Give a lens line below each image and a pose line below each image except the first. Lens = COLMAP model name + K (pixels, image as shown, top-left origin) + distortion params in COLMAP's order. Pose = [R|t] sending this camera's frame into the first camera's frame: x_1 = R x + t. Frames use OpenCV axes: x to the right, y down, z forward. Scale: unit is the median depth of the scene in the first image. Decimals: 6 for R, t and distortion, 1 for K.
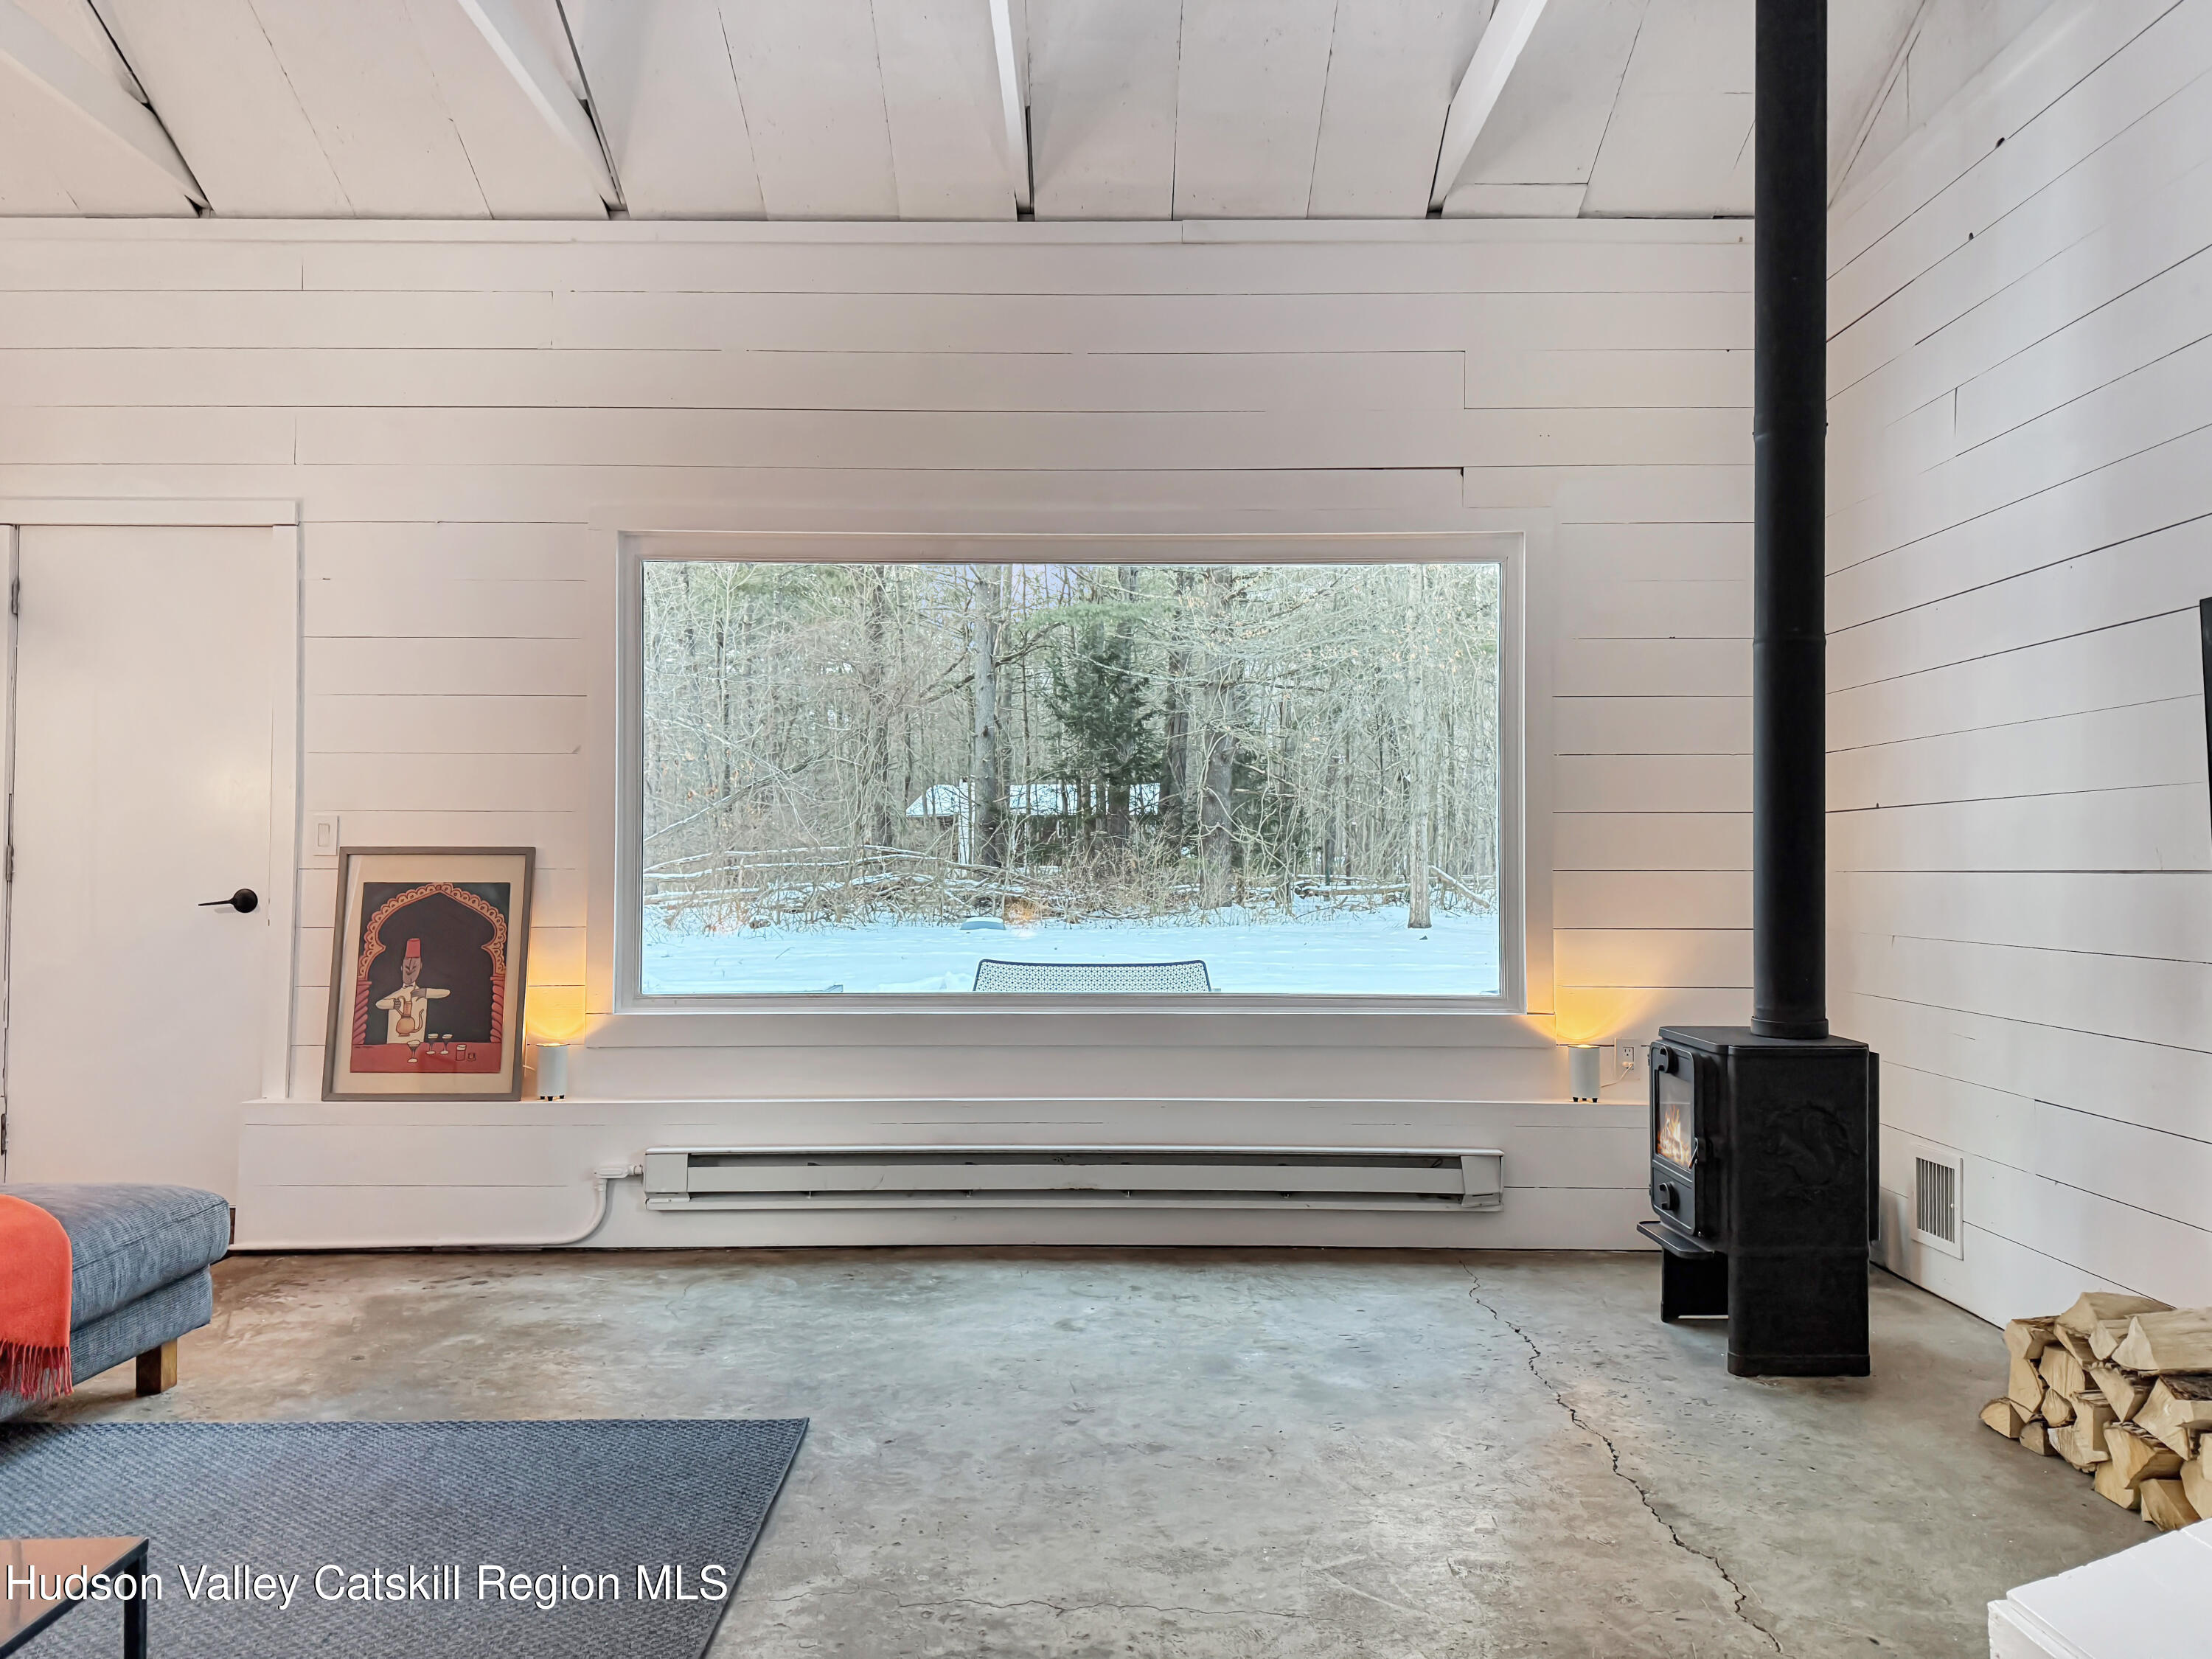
lens RADIAL K [[1550.7, 0, 1116.3], [0, 1550.7, 830.0], [0, 0, 1]] dist [0.051684, -0.056012]
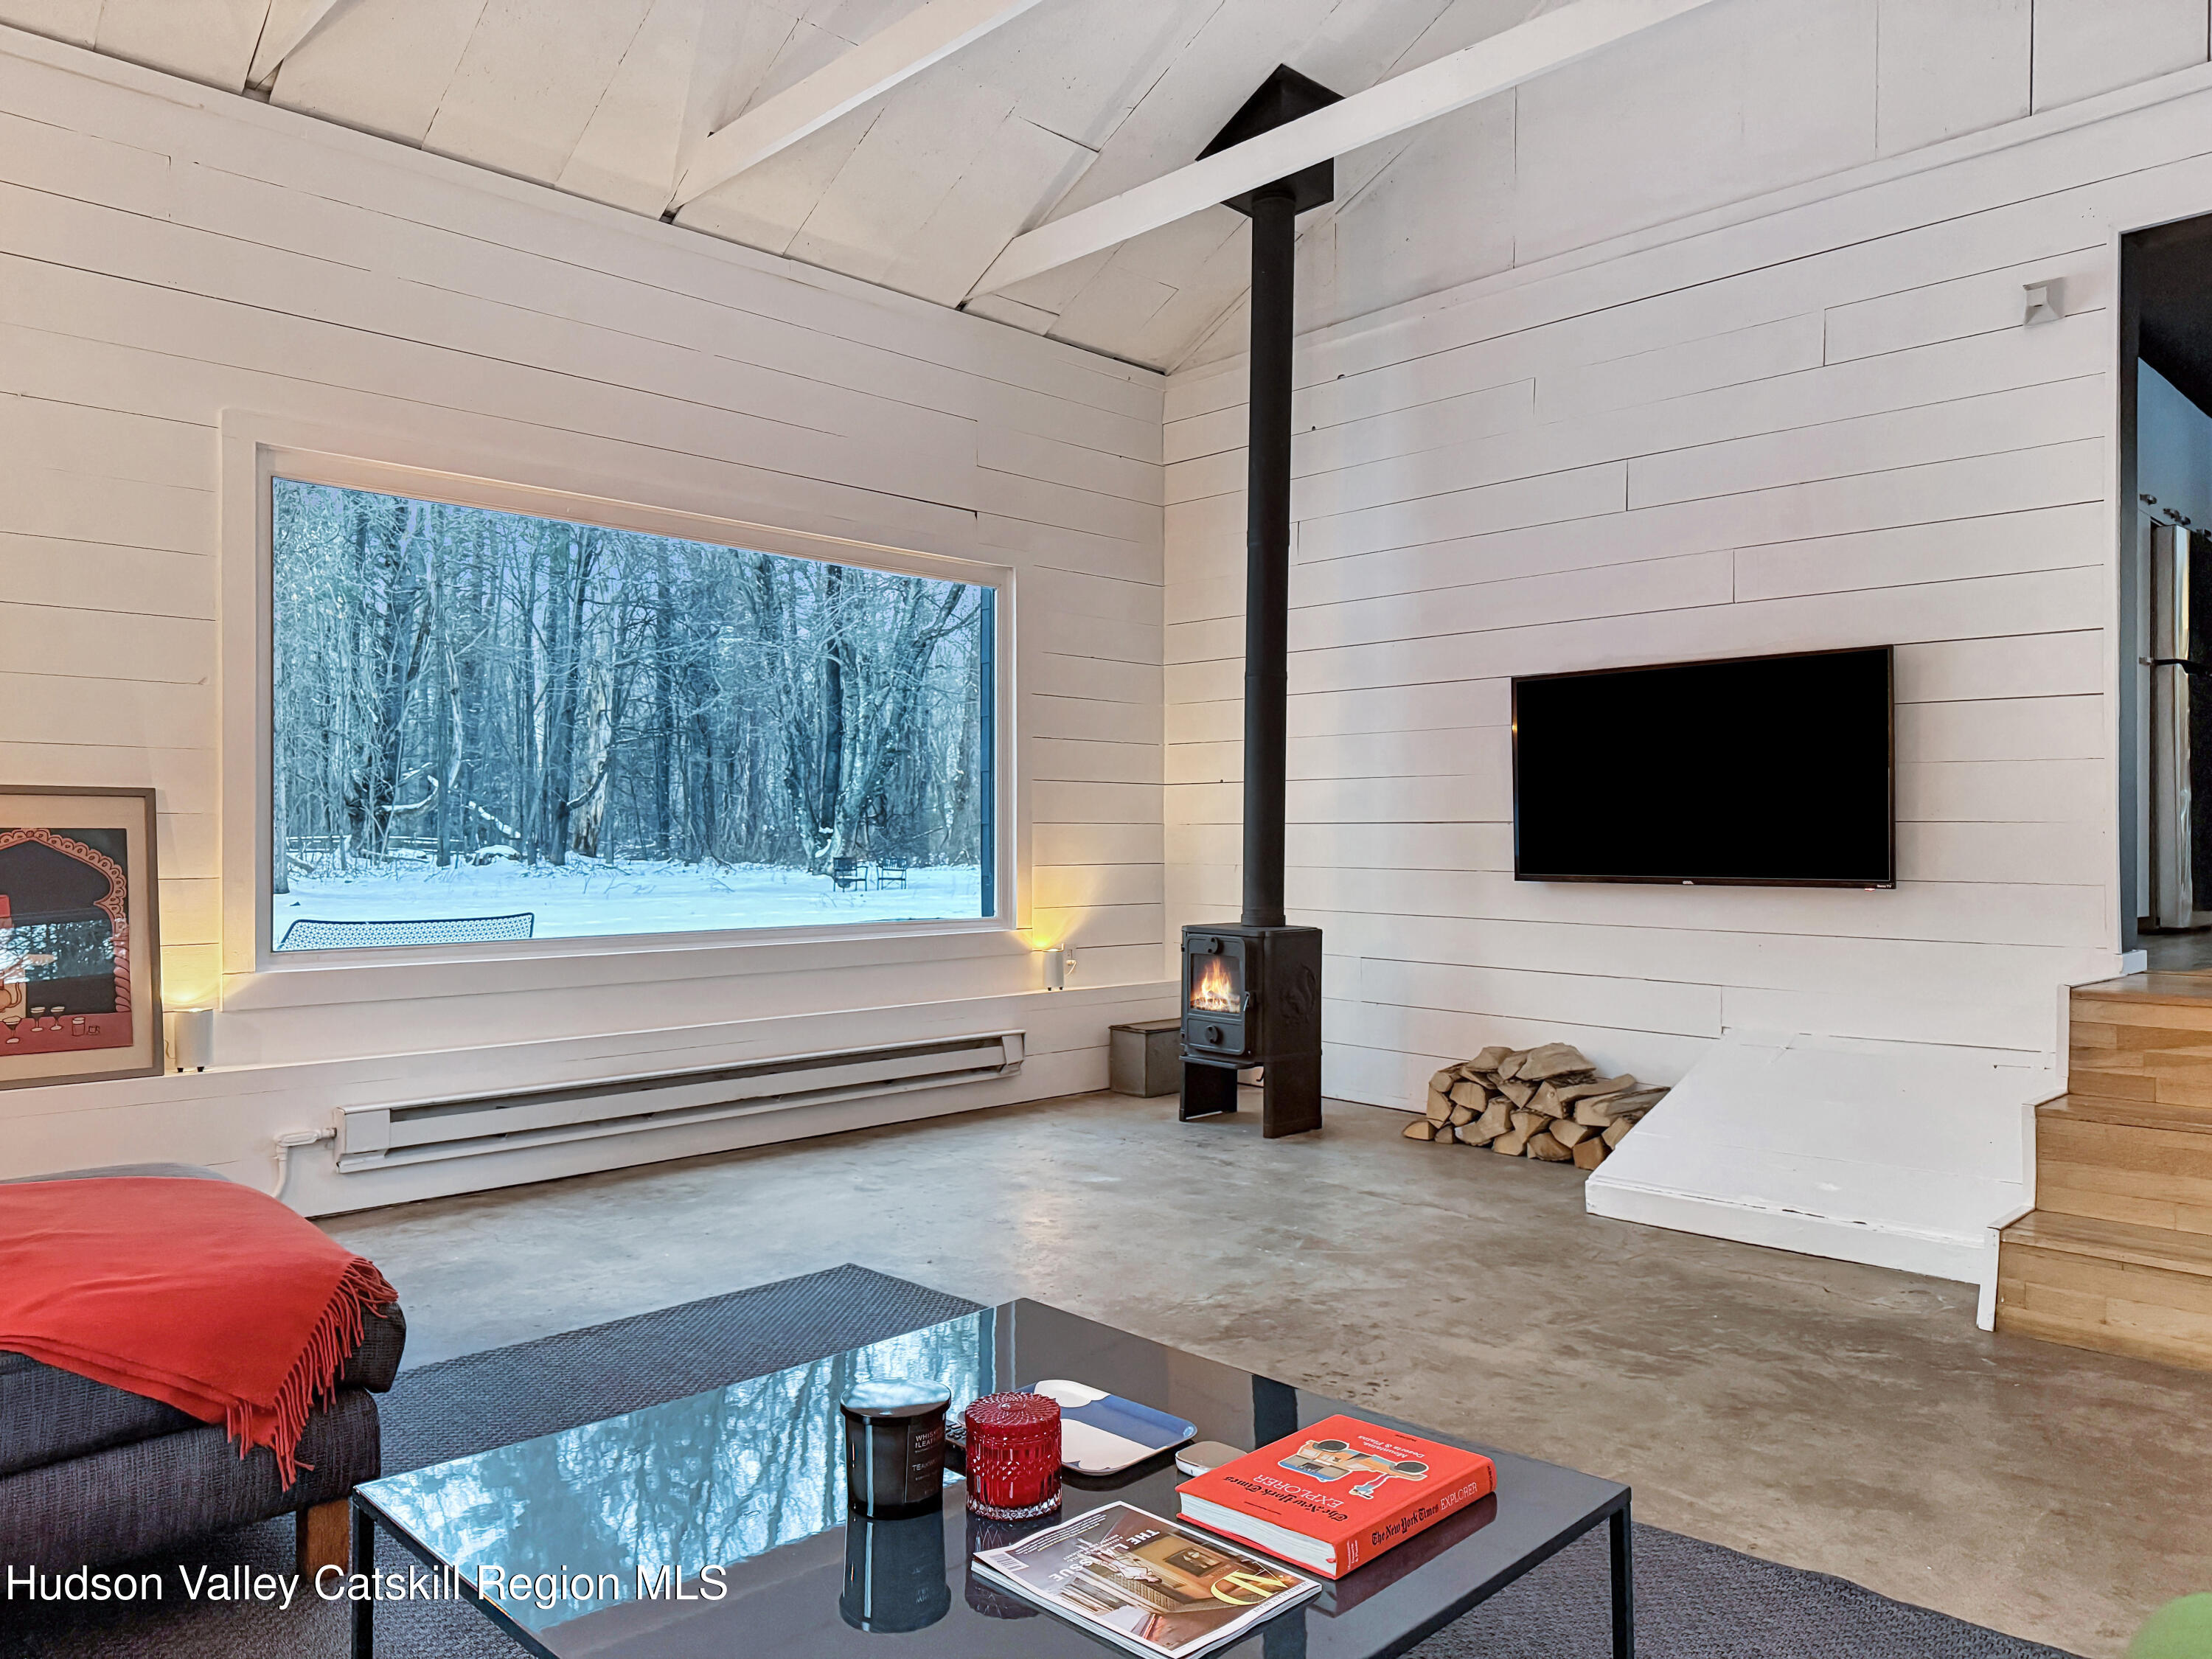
lens RADIAL K [[1550.7, 0, 1105.4], [0, 1550.7, 818.5], [0, 0, 1]] dist [0.051684, -0.056012]
pose [[0.721322, 0.006247, 0.692572, -0.771687], [-0.018849, 0.999766, 0.010614, 0.011165], [-0.692344, -0.020710, 0.721271, -0.005223]]
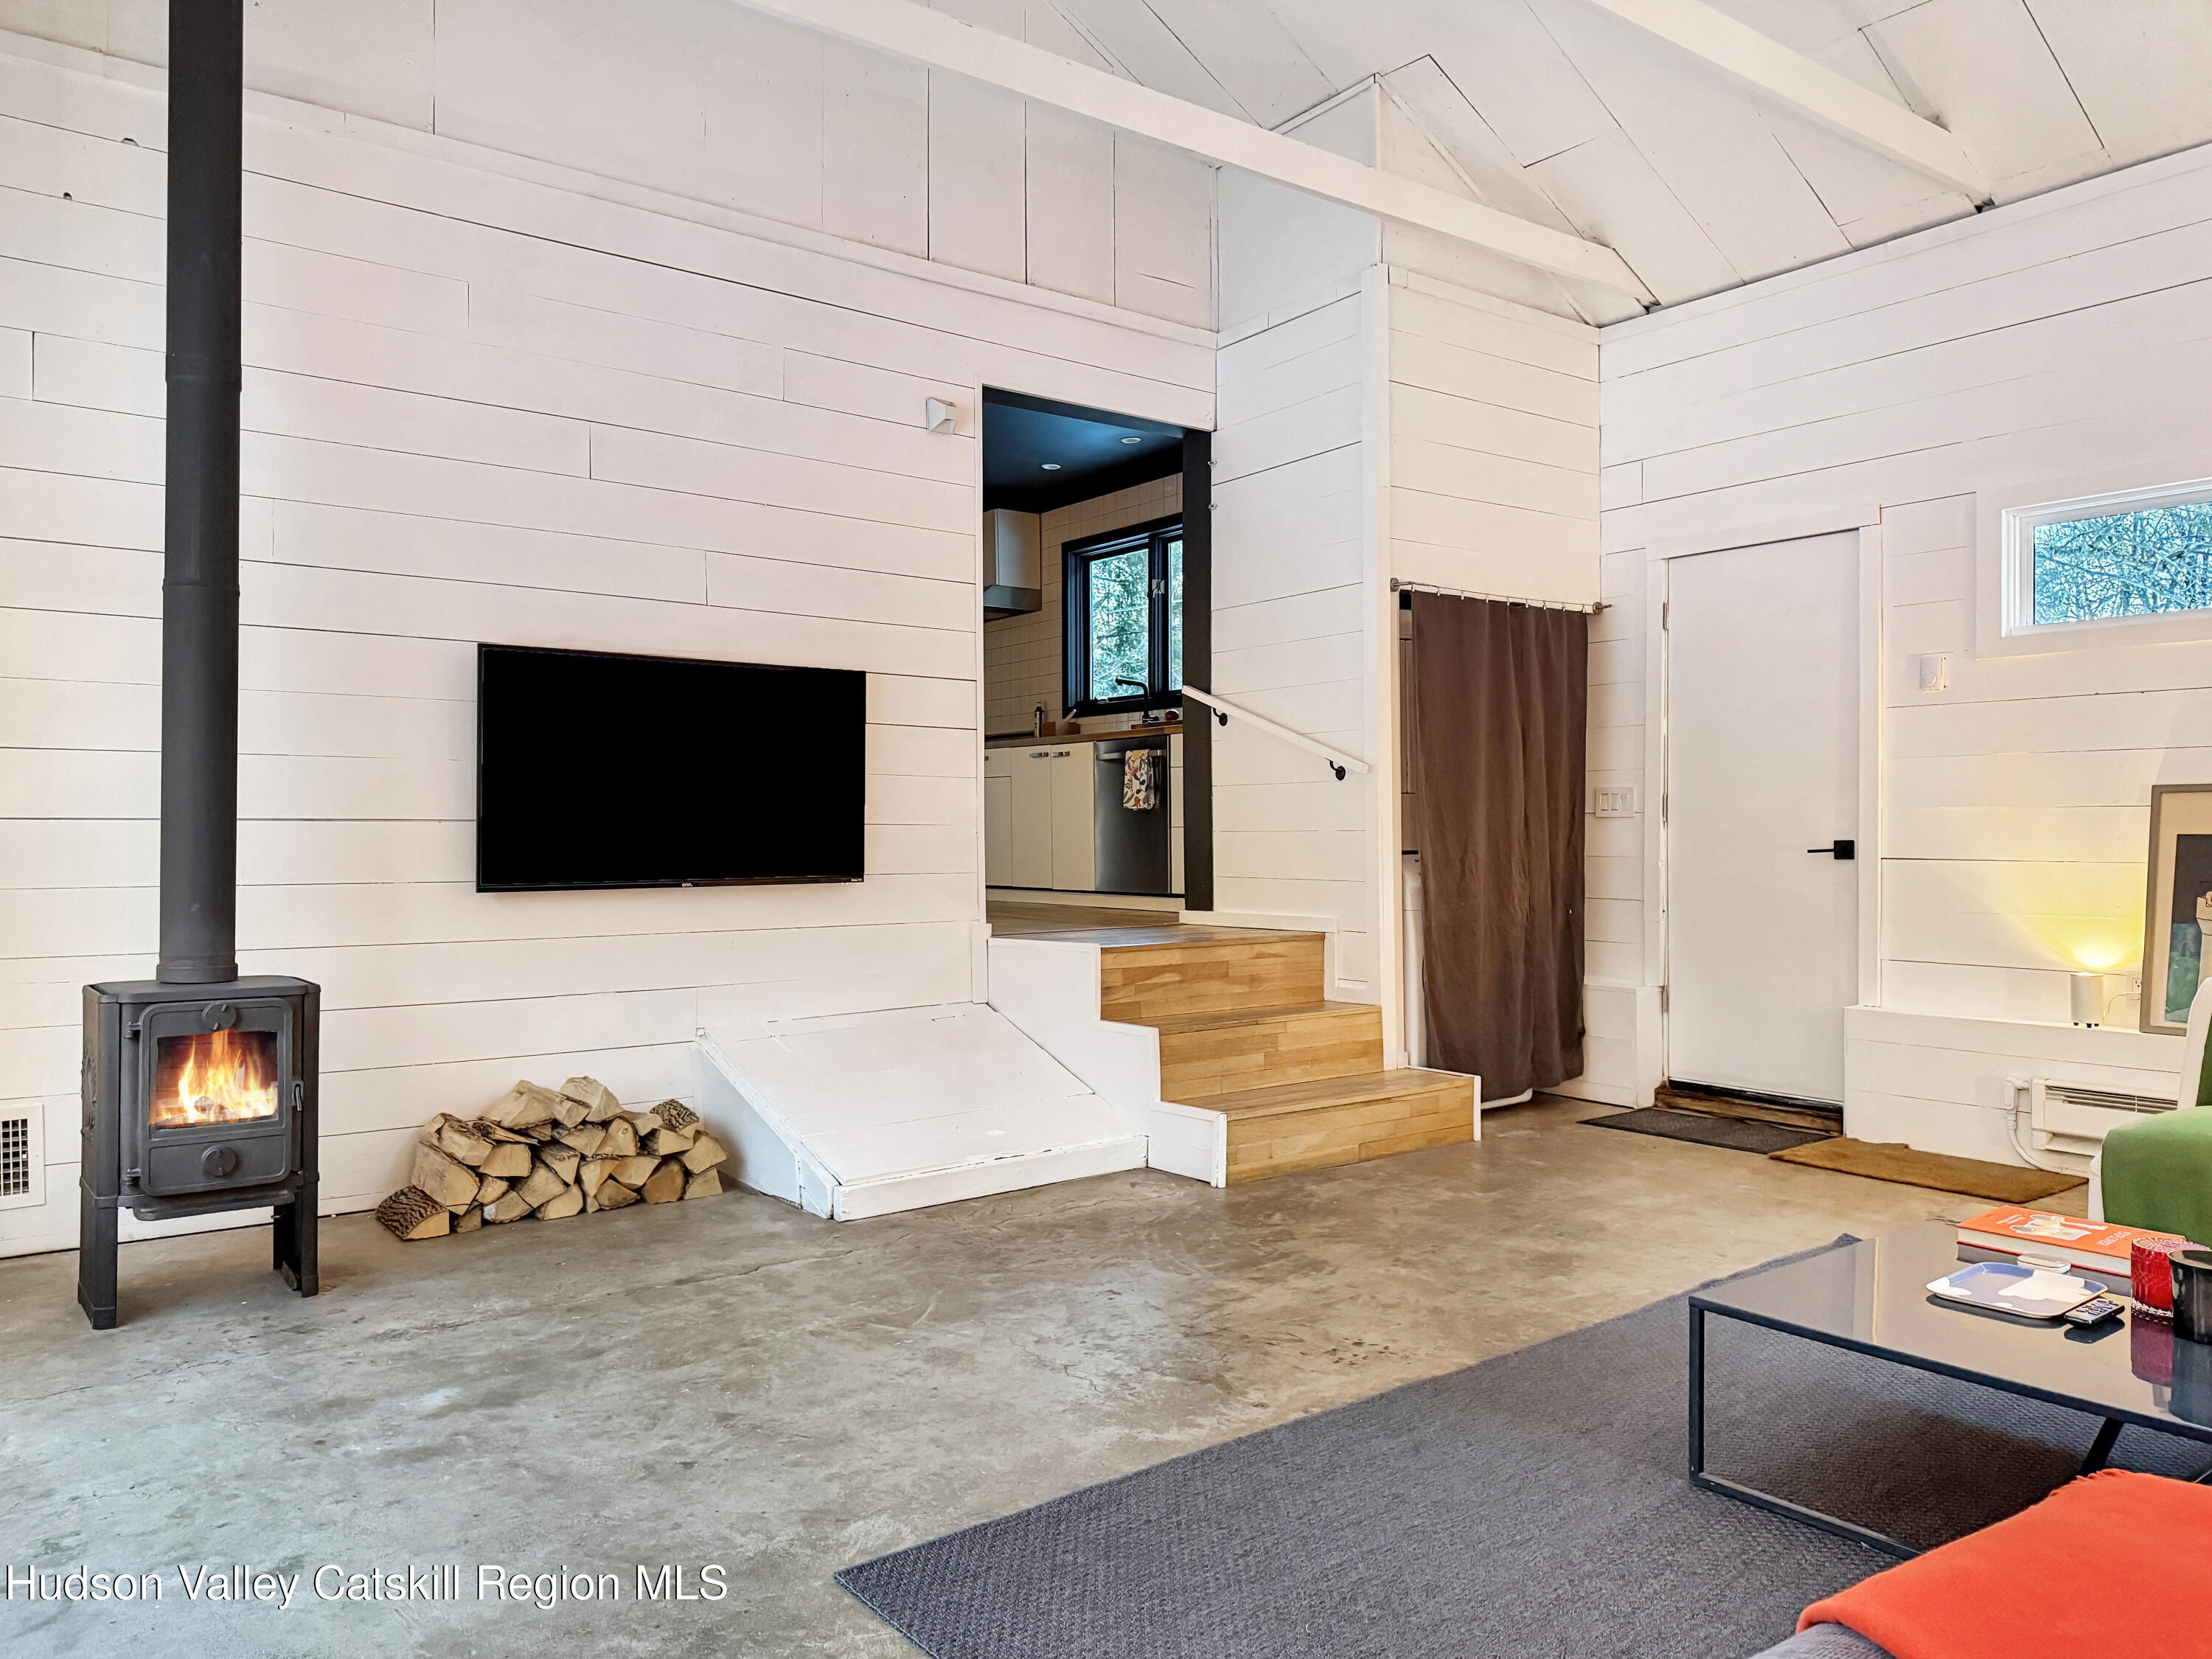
lens RADIAL K [[1550.7, 0, 1089.5], [0, 1550.7, 824.4], [0, 0, 1]] dist [0.051684, -0.056012]
pose [[-0.587546, 0.004885, 0.809176, -0.726214], [-0.019057, 0.999621, -0.019872, 0.041143], [-0.808966, -0.027096, -0.587231, 1.149919]]
